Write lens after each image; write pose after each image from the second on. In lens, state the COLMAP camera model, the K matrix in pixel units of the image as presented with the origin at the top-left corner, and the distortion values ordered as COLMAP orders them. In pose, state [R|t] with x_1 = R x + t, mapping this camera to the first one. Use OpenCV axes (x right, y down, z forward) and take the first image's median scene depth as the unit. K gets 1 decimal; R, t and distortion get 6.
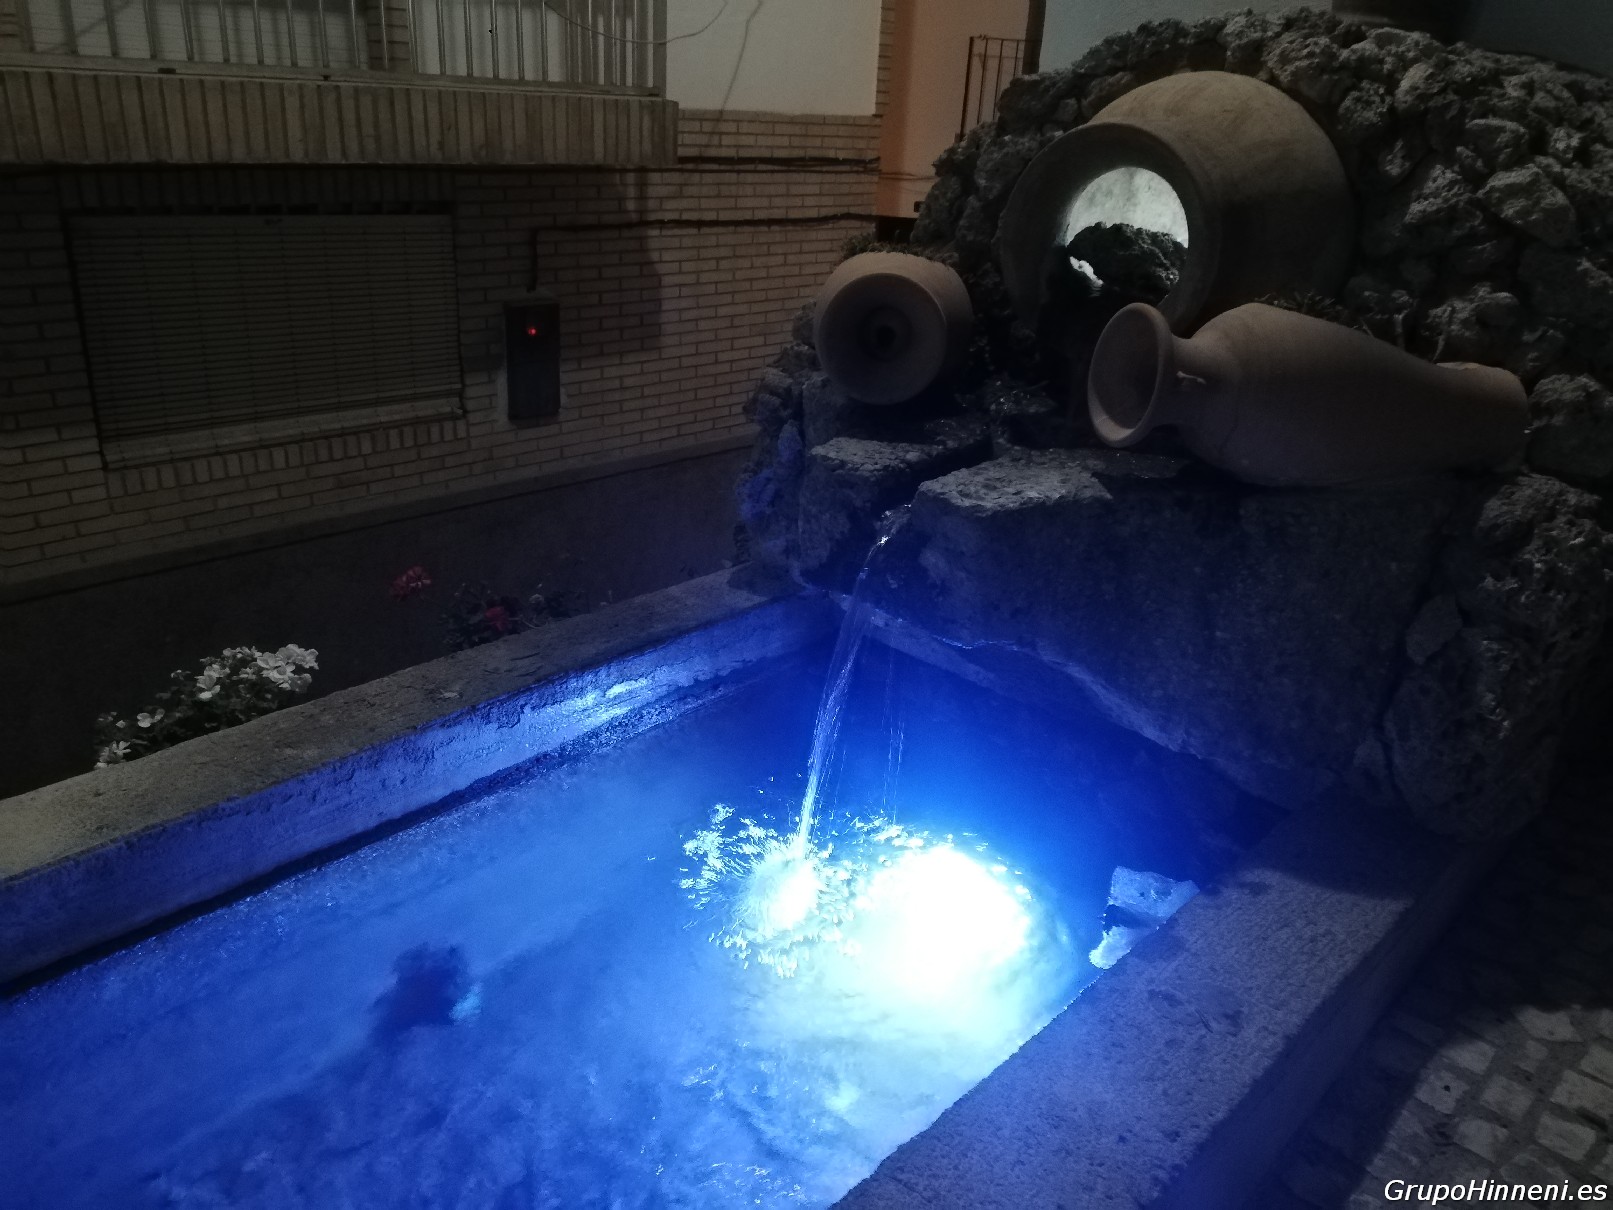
lens RADIAL K [[1232.7, 0, 805.9], [0, 1232.7, 601.0], [0, 0, 1]] dist [0.004244, -0.006347]
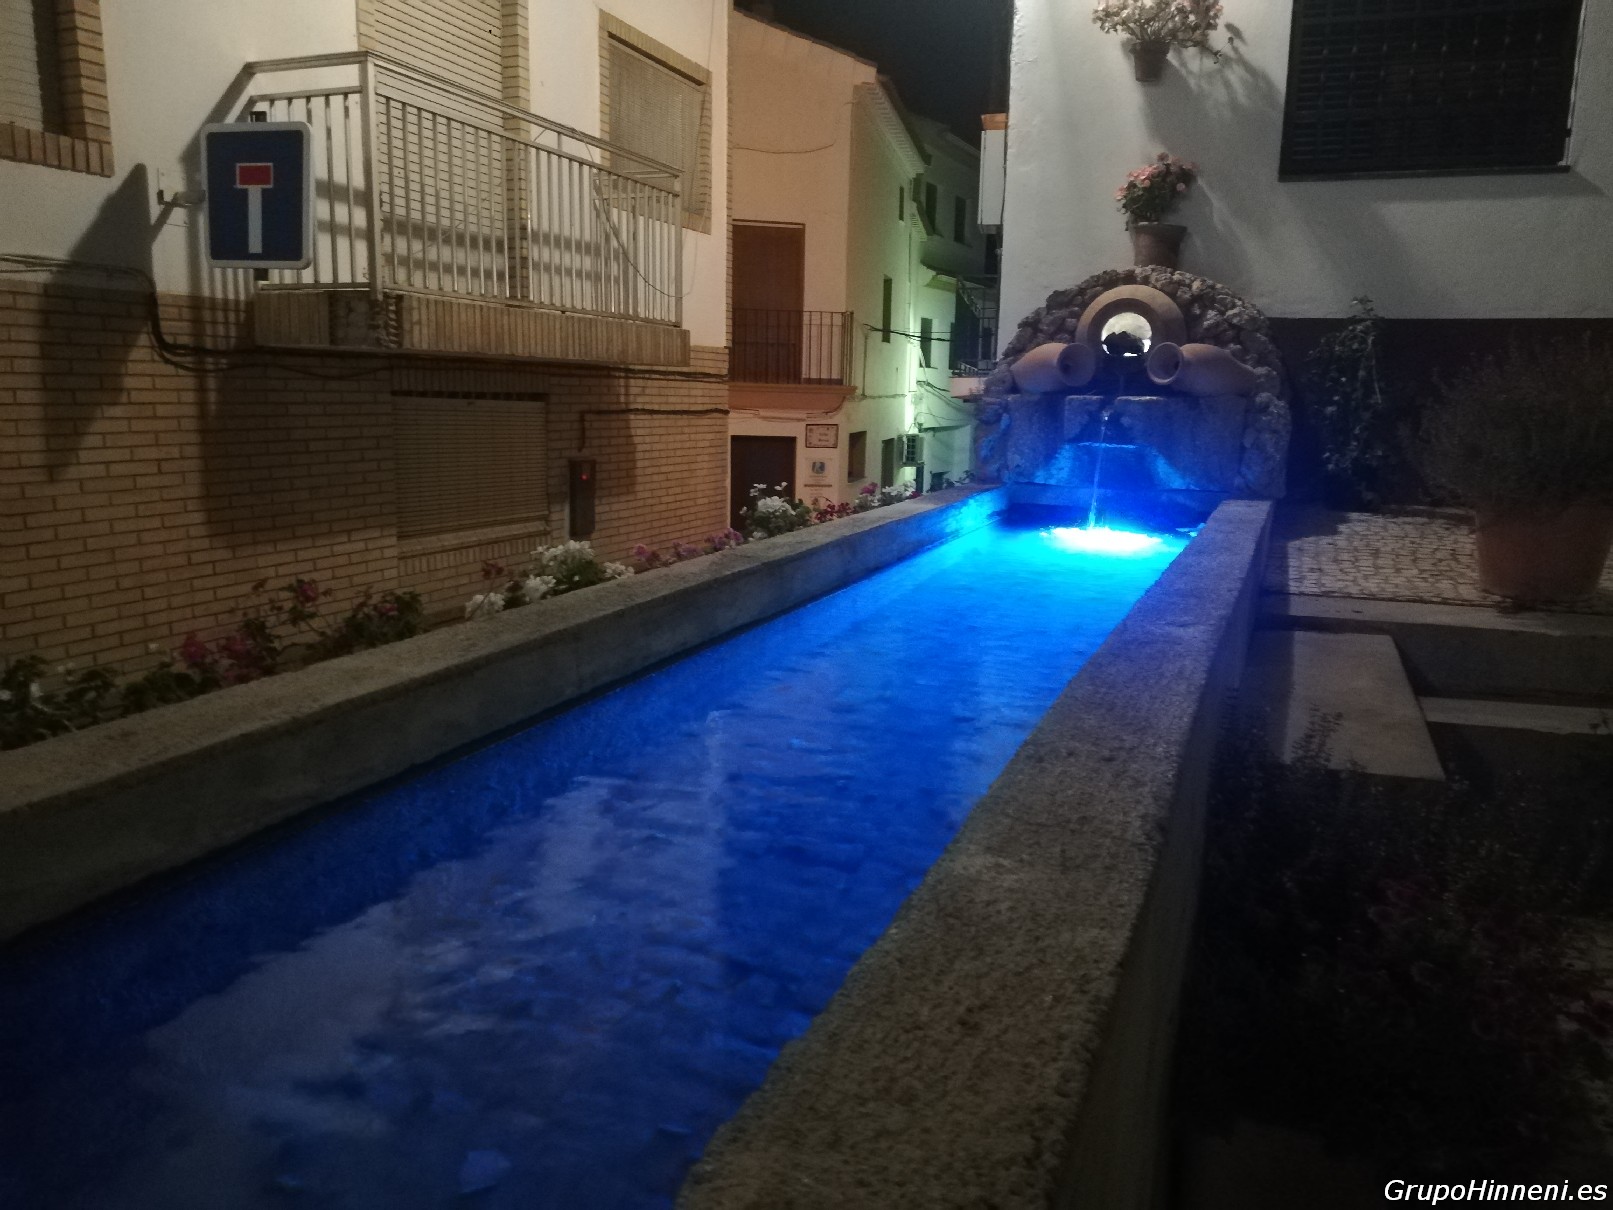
lens RADIAL K [[1232.7, 0, 806.4], [0, 1232.7, 609.0], [0, 0, 1]] dist [0.004244, -0.006347]
pose [[0.924460, -0.098772, 0.368264, -0.560997], [0.170905, 0.970744, -0.168662, 0.249661], [-0.340831, 0.218860, 0.914295, -0.459631]]
